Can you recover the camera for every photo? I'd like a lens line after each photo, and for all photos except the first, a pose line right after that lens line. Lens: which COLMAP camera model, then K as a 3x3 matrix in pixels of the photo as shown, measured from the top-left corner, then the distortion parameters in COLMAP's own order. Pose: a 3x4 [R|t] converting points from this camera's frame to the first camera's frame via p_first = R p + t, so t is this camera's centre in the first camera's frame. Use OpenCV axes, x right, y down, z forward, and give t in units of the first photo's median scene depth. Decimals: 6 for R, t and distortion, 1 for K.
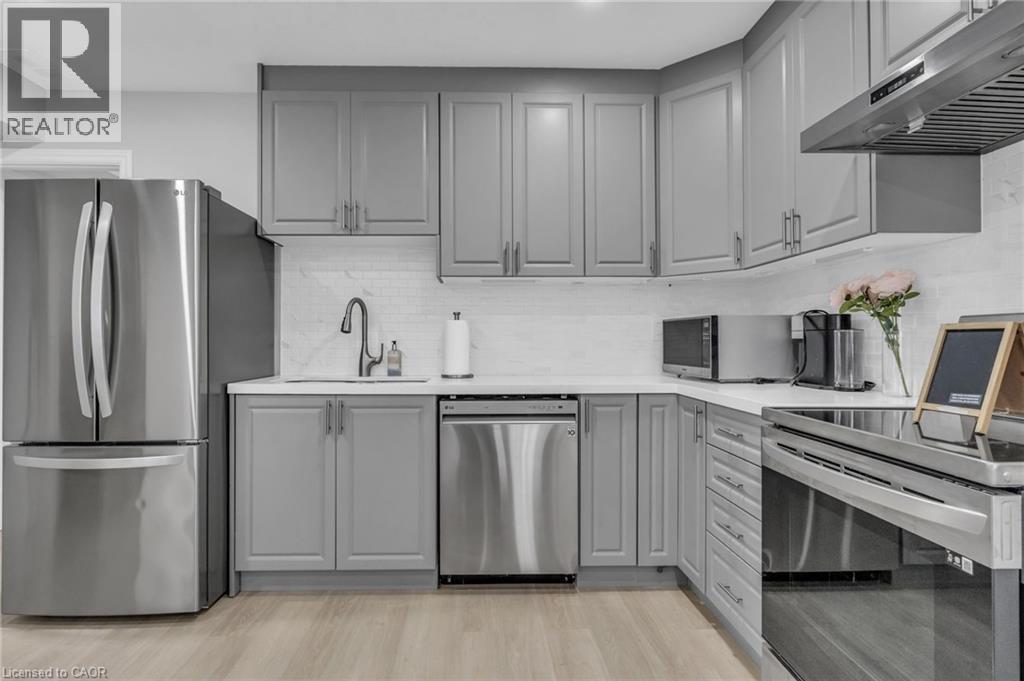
lens RADIAL K [[463.5, 0, 509.6], [0, 463.5, 343.1], [0, 0, 1]] dist [0.001675, 0.000276]
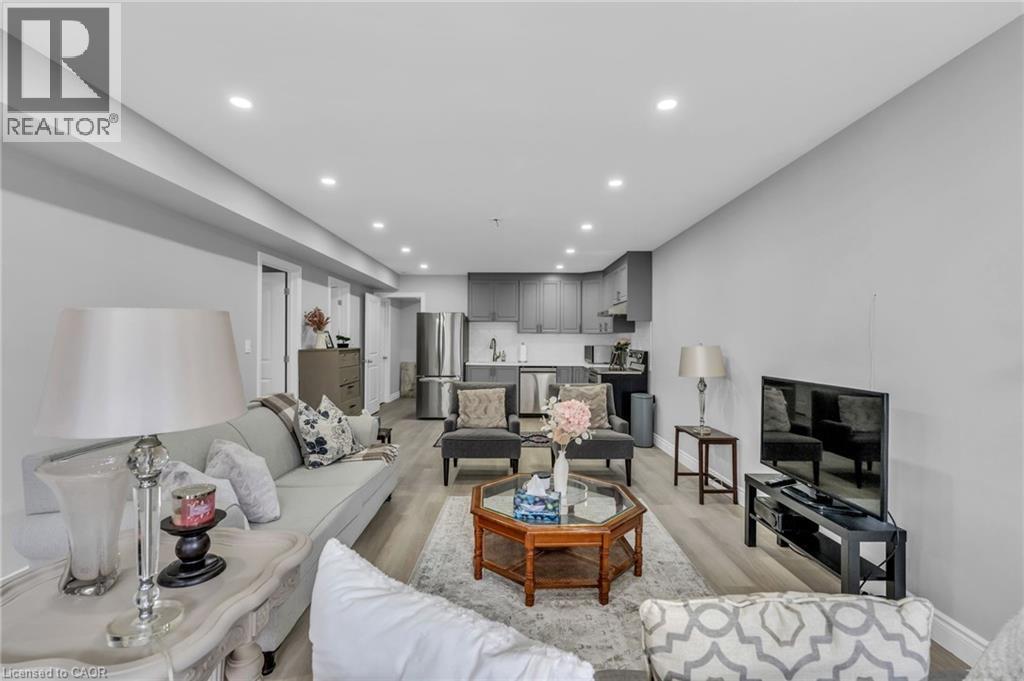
lens RADIAL K [[463.5, 0, 511.8], [0, 463.5, 343.2], [0, 0, 1]] dist [0.001675, 0.000276]
pose [[0.999070, 0.010290, -0.041866, -0.055355], [-0.009847, 0.999894, 0.010765, -0.103746], [0.041973, -0.010343, 0.999065, -2.485933]]
